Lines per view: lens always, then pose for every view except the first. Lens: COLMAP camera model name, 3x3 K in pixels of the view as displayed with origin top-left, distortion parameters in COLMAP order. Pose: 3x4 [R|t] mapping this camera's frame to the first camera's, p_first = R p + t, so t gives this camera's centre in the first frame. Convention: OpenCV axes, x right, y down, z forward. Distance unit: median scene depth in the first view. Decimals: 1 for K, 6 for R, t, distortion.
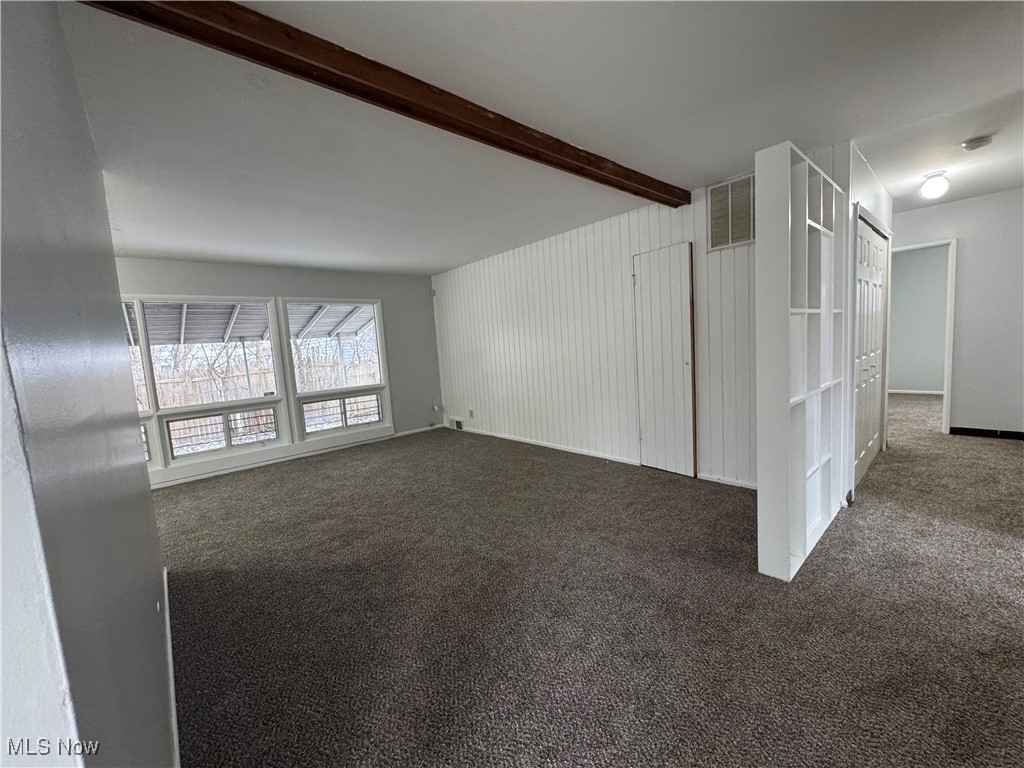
lens RADIAL K [[410.2, 0, 512.0], [0, 410.2, 384.0], [0, 0, 1]] dist [-0.000112, 0.000000]
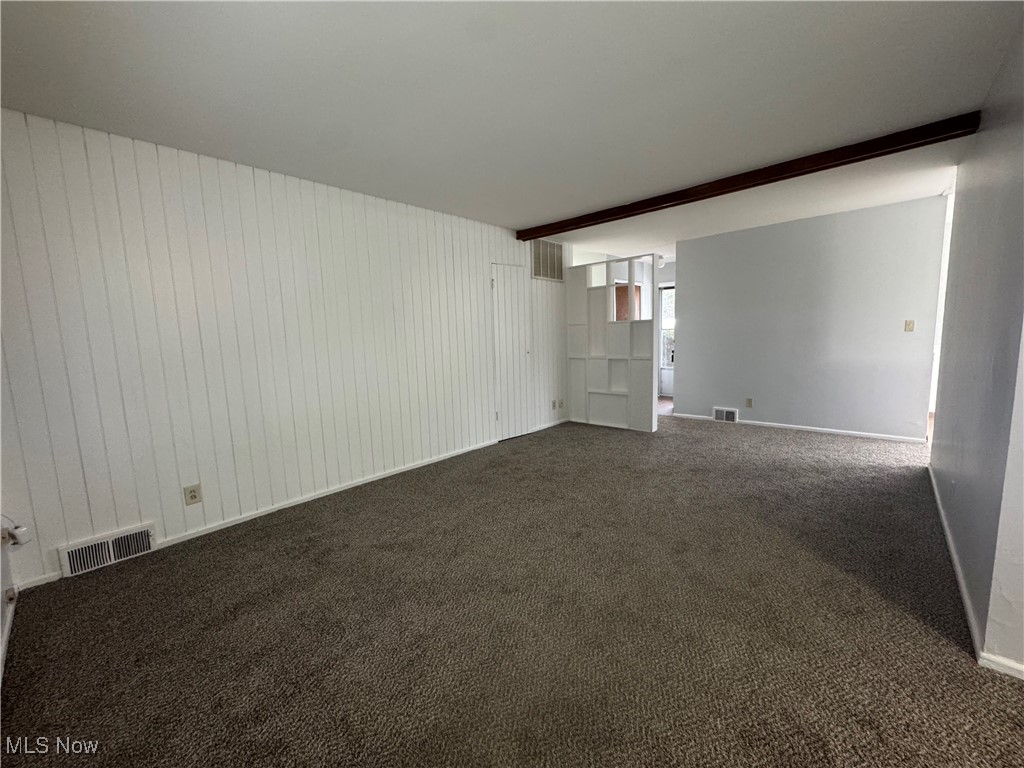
lens RADIAL K [[410.2, 0, 512.0], [0, 410.2, 384.0], [0, 0, 1]] dist [-0.000112, 0.000000]
pose [[-0.092521, -0.052392, 0.994331, -0.744832], [0.140673, 0.987911, 0.065143, -0.032467], [-0.985724, 0.145903, -0.084033, 0.907140]]
